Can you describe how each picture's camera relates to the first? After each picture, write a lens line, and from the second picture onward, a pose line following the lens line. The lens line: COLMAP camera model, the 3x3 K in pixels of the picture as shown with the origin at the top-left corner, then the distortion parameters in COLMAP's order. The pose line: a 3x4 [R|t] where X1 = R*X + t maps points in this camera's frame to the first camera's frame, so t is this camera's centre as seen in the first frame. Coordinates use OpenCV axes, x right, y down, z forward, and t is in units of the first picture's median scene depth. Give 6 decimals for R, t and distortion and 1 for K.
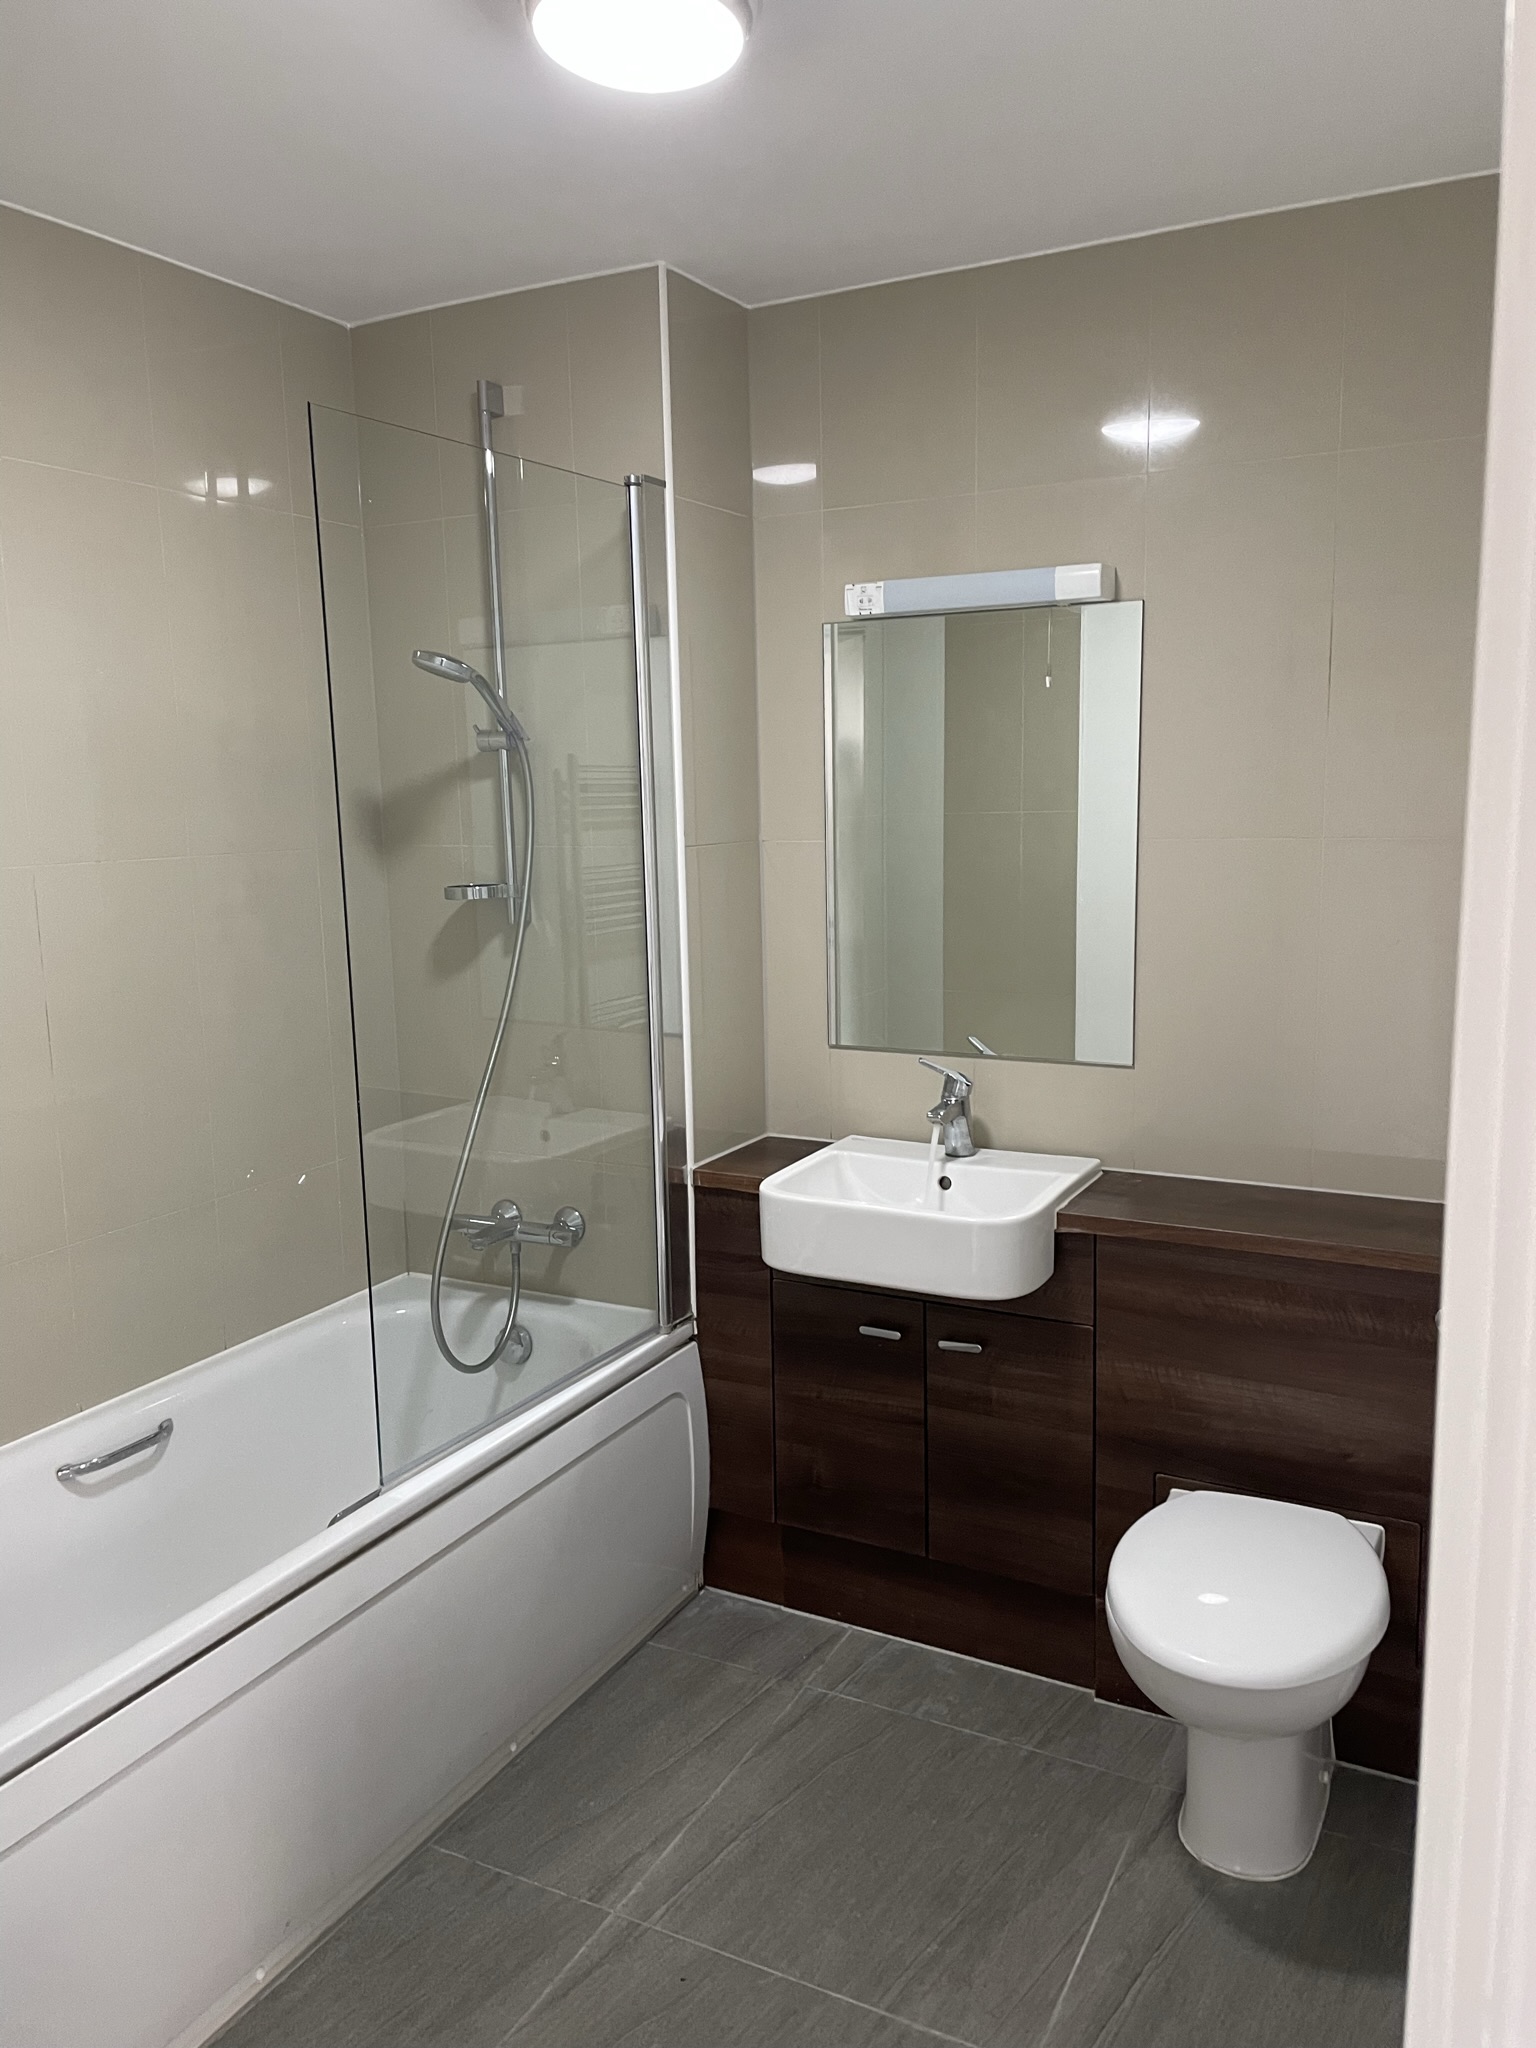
lens RADIAL K [[1548.8, 0, 764.9], [0, 1548.8, 1022.5], [0, 0, 1]] dist [0.057120, -0.030751]
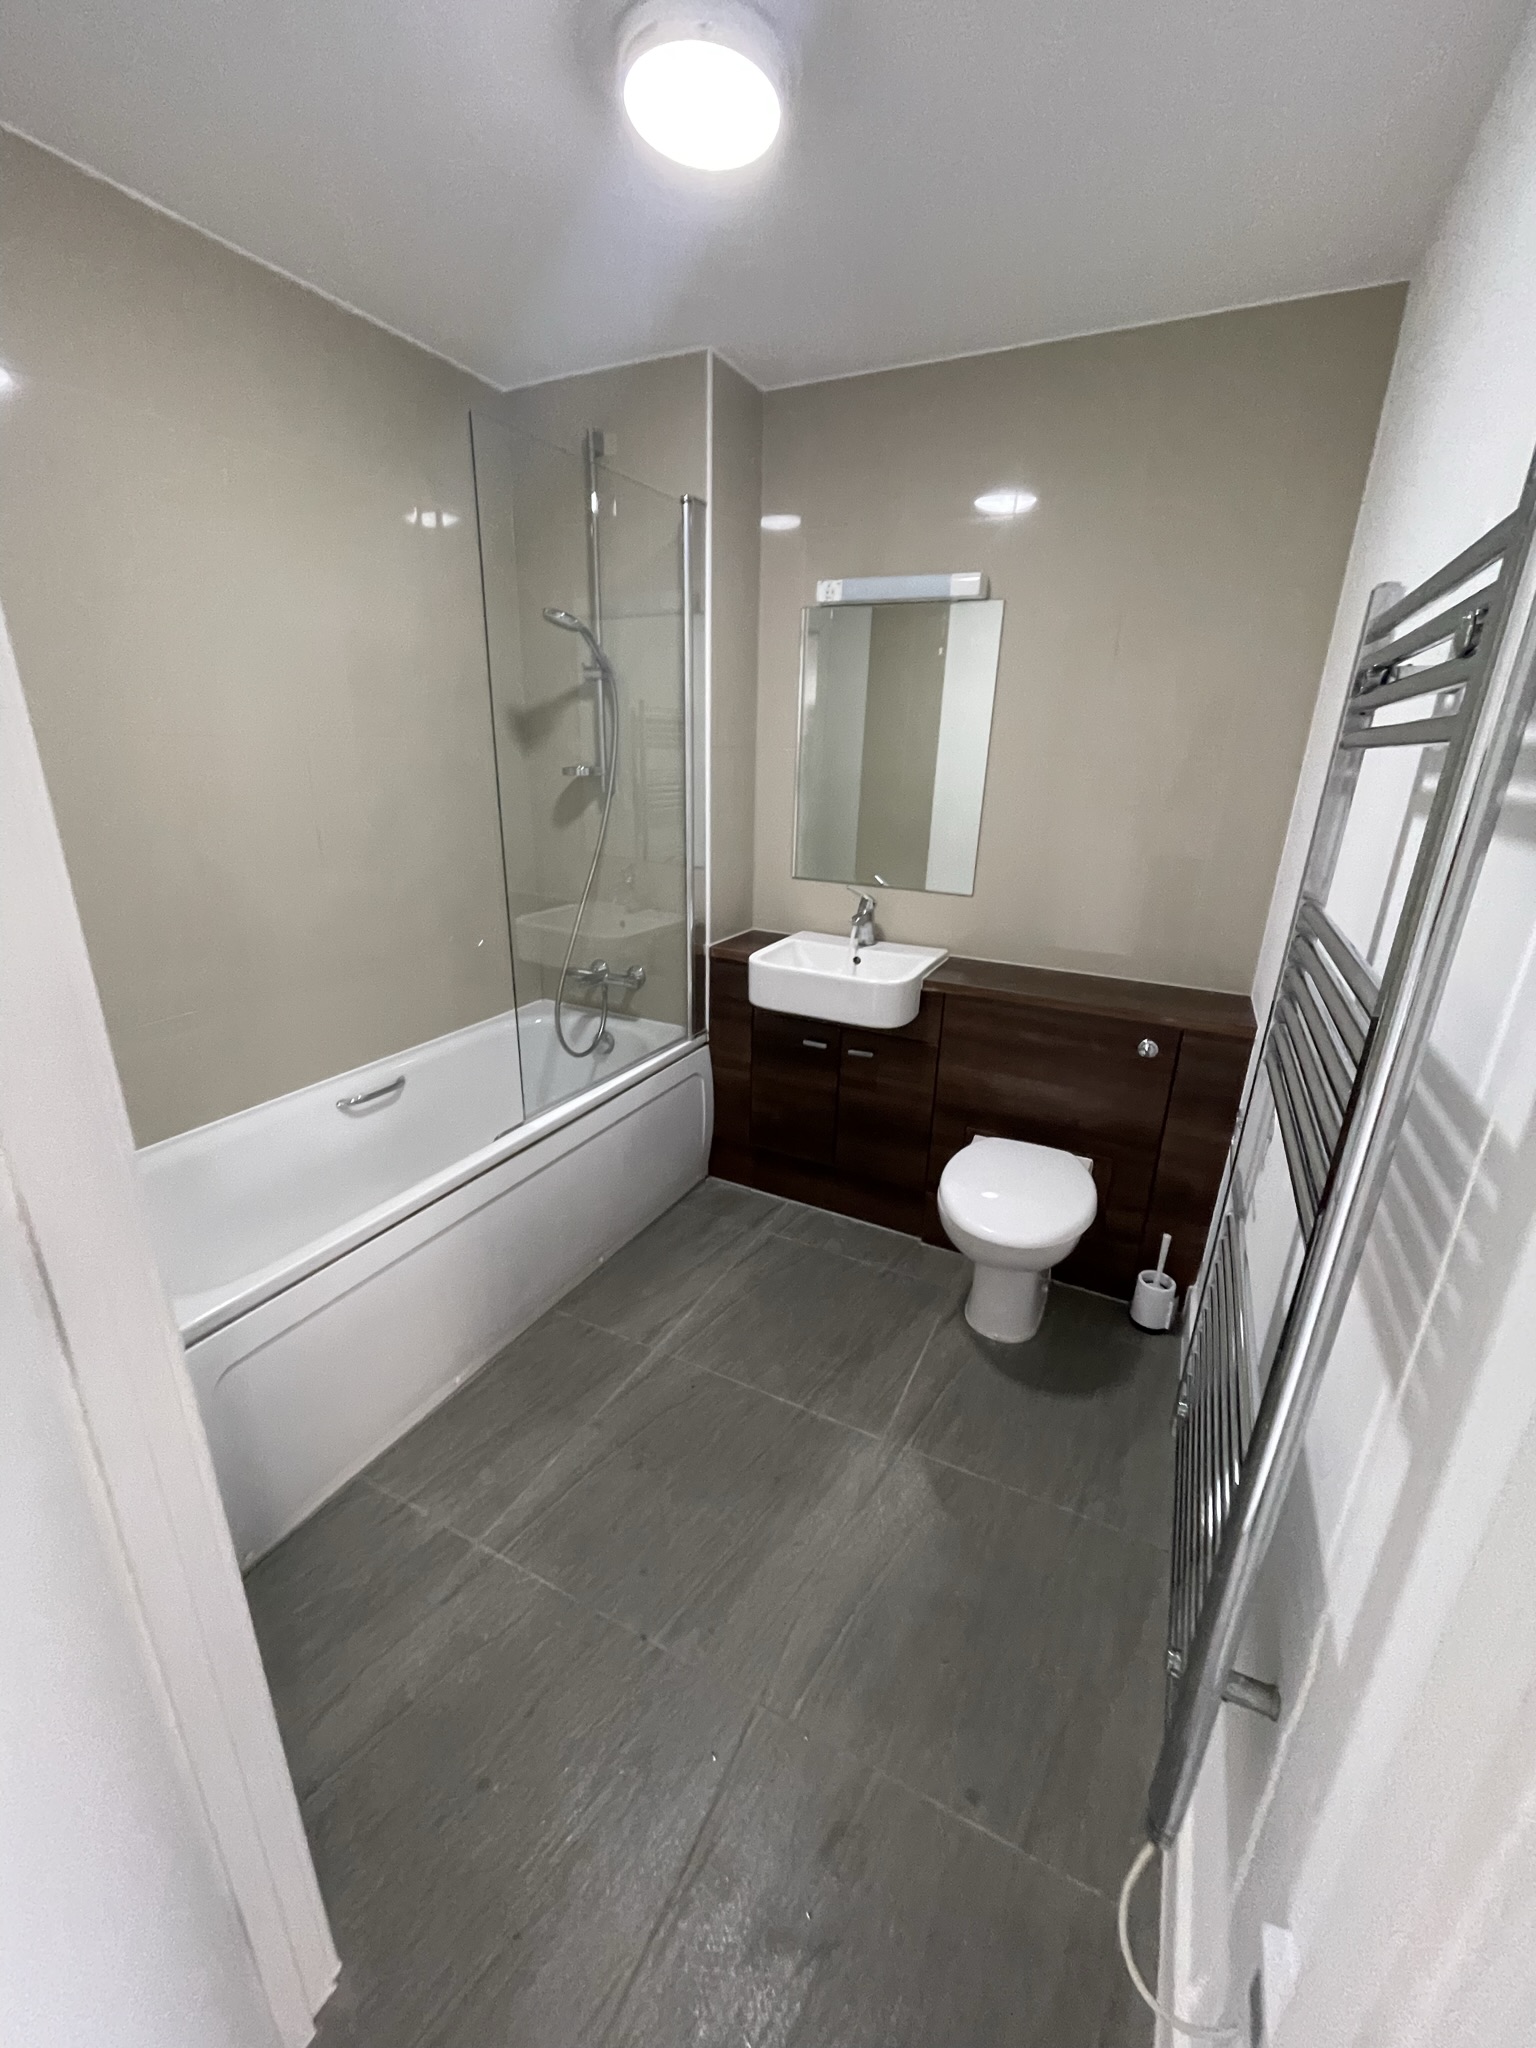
lens RADIAL K [[823.6, 0, 772.1], [0, 823.6, 1017.8], [0, 0, 1]] dist [-0.007494, 0.002337]
pose [[0.998525, 0.038126, 0.038662, -0.010501], [-0.044157, 0.984526, 0.169587, 0.017010], [-0.031598, -0.171044, 0.984757, 0.102058]]
